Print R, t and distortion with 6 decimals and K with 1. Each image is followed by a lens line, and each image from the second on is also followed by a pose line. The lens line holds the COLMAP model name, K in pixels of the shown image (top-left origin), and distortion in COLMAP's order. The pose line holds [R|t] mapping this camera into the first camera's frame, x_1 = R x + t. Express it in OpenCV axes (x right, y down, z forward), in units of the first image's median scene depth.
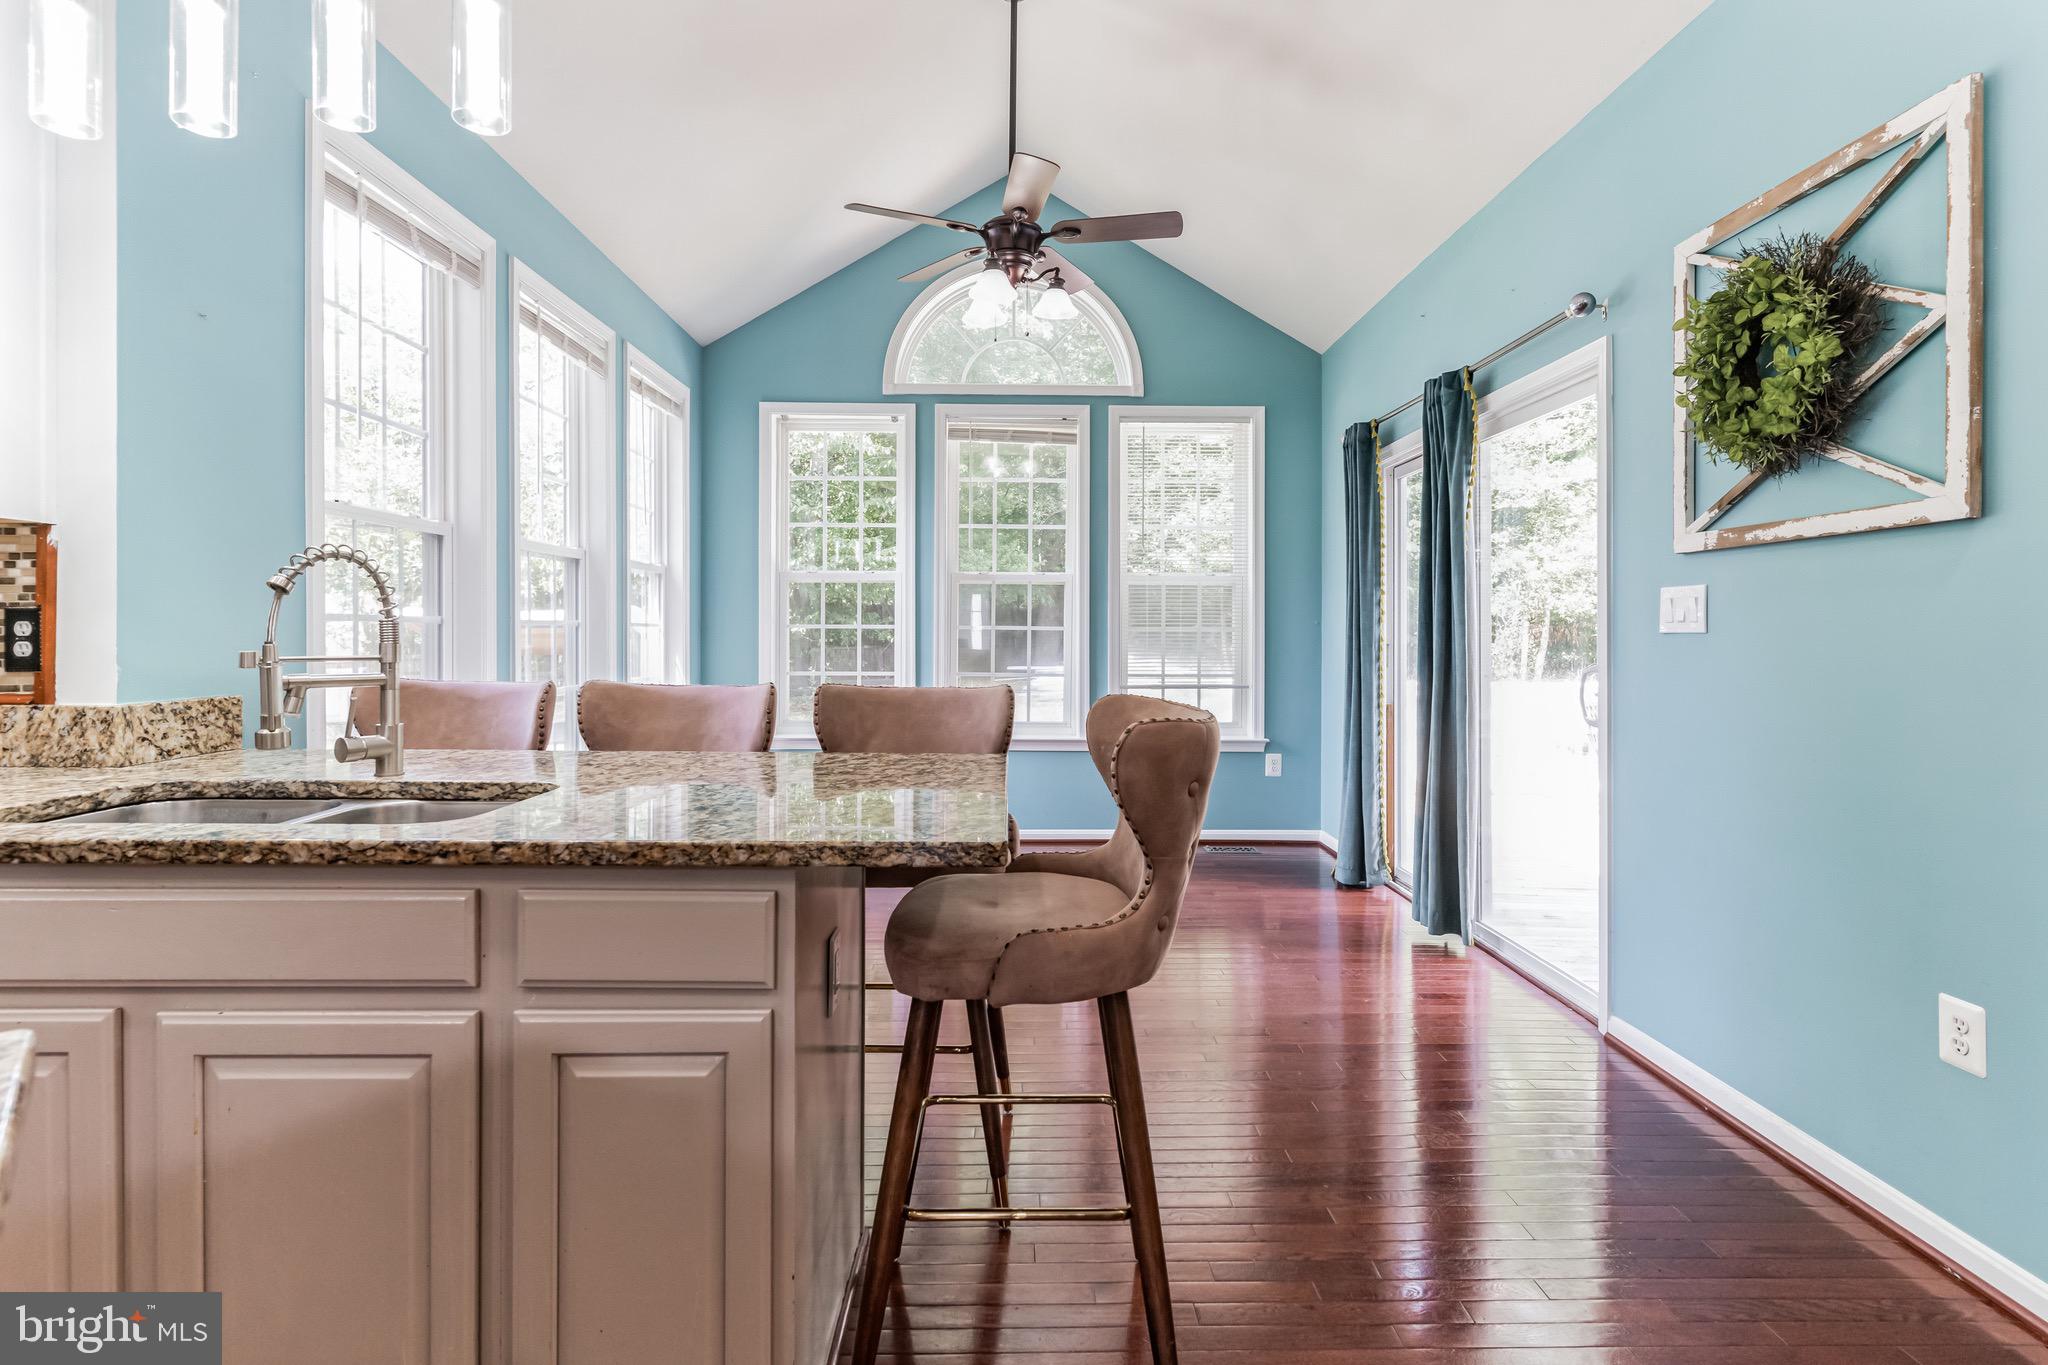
lens RADIAL K [[997.2, 0, 1032.9], [0, 997.2, 638.0], [0, 0, 1]] dist [0.000158, -0.000569]
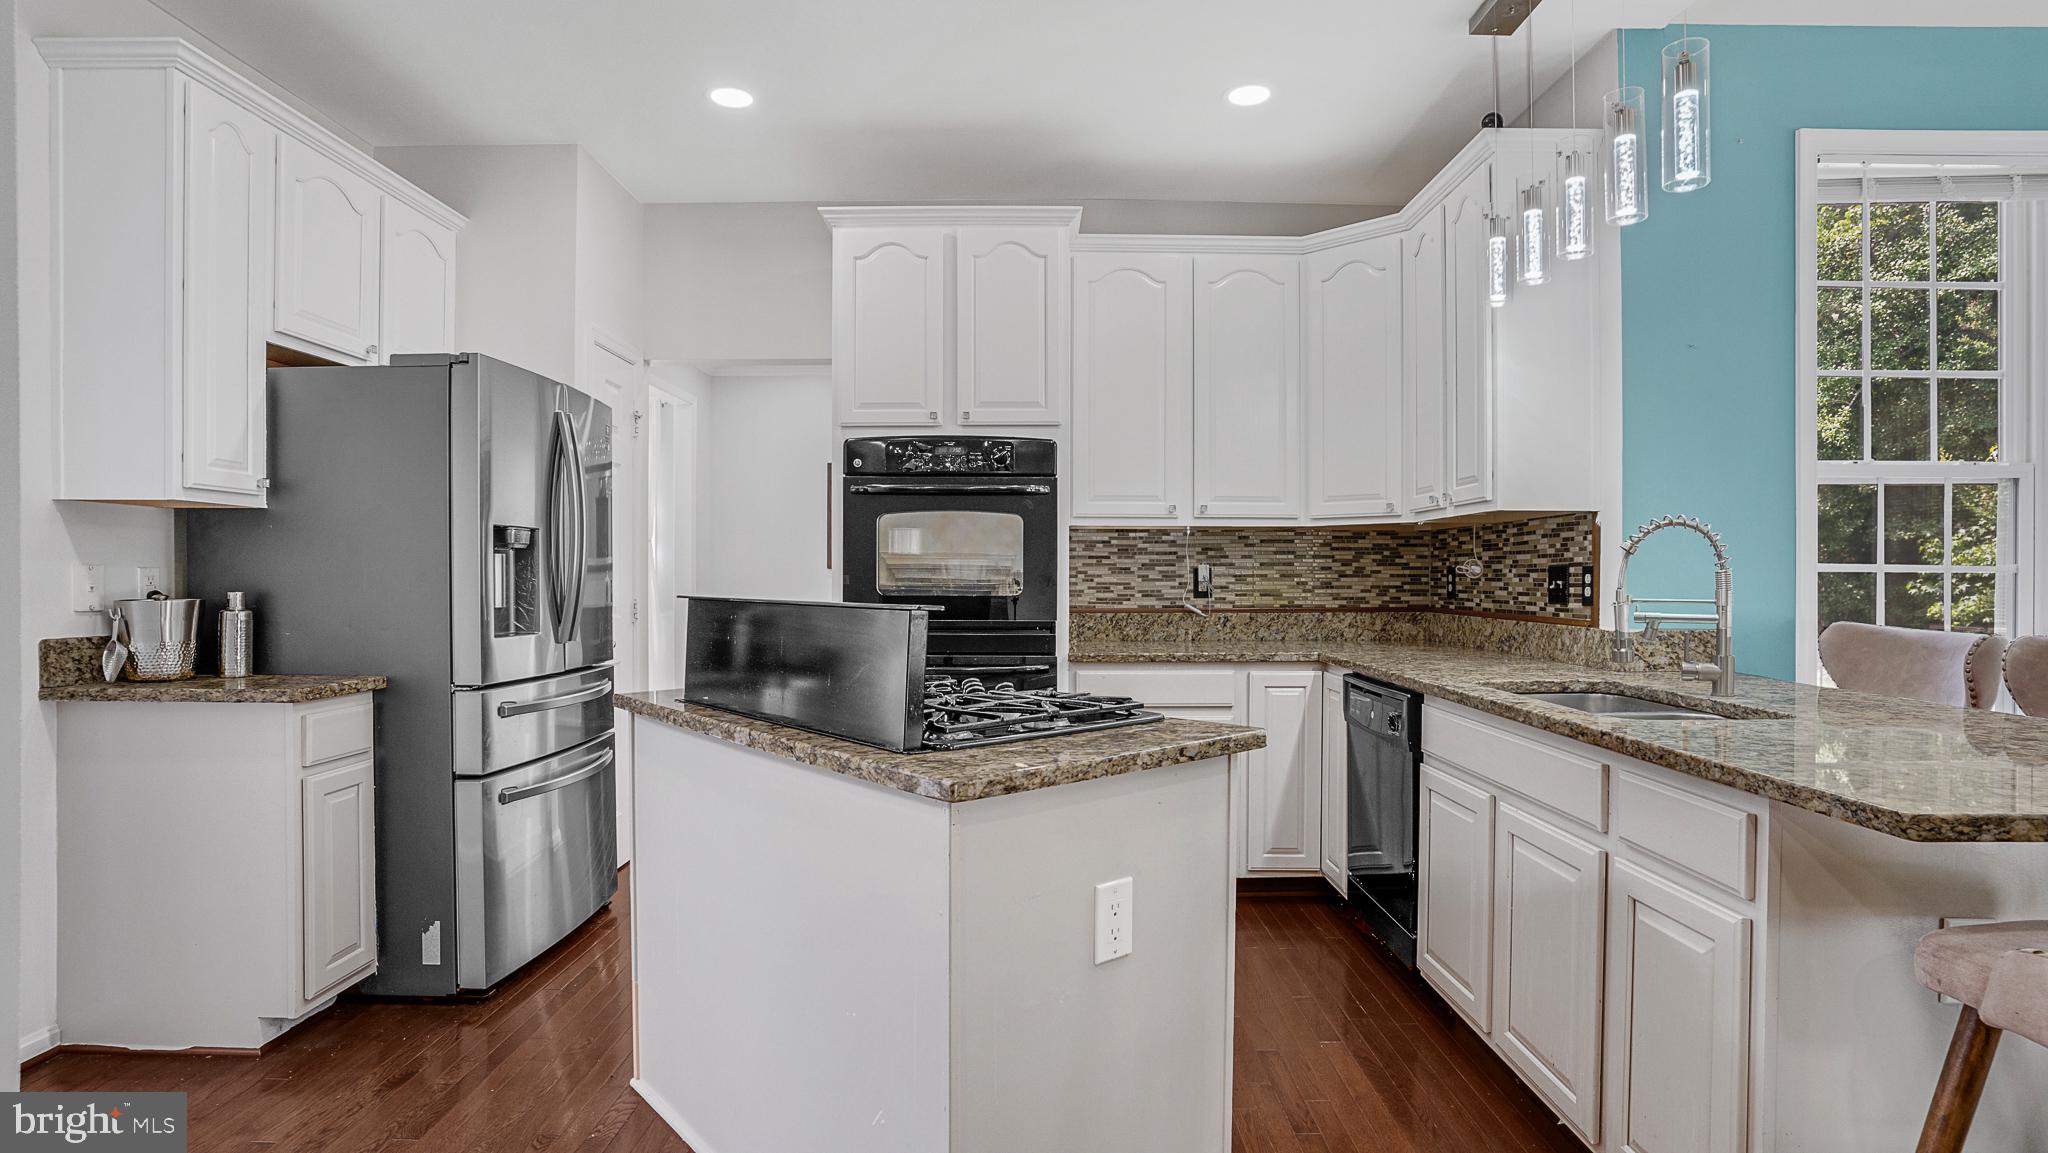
lens RADIAL K [[1043.7, 0, 1024.0], [0, 1043.7, 576.5], [0, 0, 1]] dist [-0.001867, 0.000286]
pose [[-0.021109, -0.003186, -0.999772, 0.649834], [-0.006276, 0.999976, -0.003054, -0.002409], [0.999757, 0.006211, -0.021129, 0.145675]]
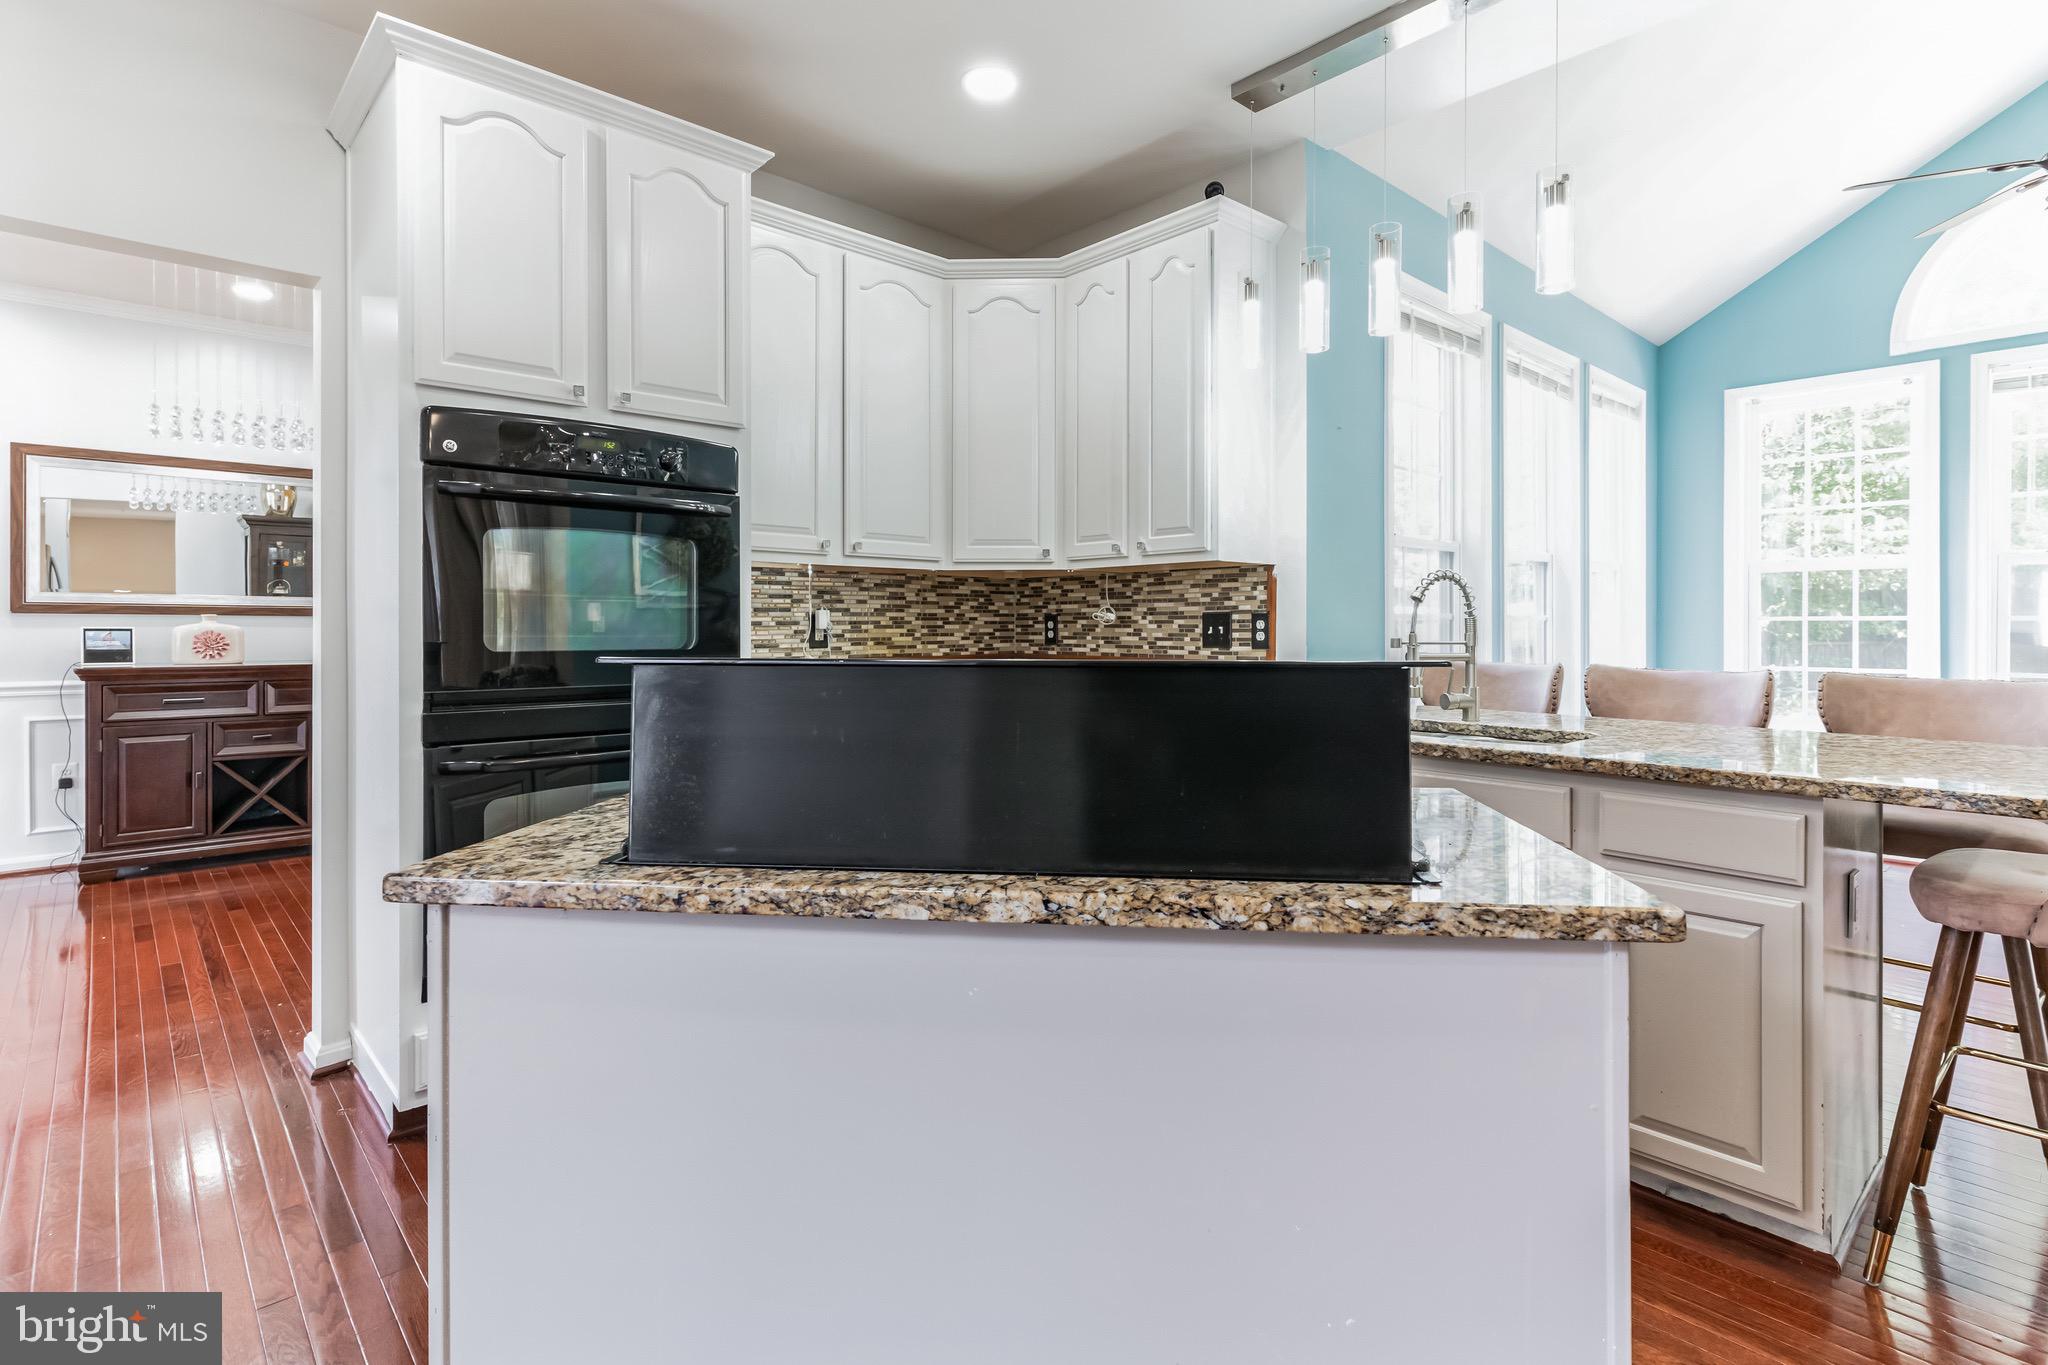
lens RADIAL K [[1012.1, 0, 1014.0], [0, 1012.1, 627.7], [0, 0, 1]] dist [0.001375, 0.000067]
pose [[0.654858, -0.002382, -0.755748, 0.055727], [-0.000753, 0.999992, -0.003804, 0.003213], [0.755751, 0.003060, 0.654852, -0.504150]]
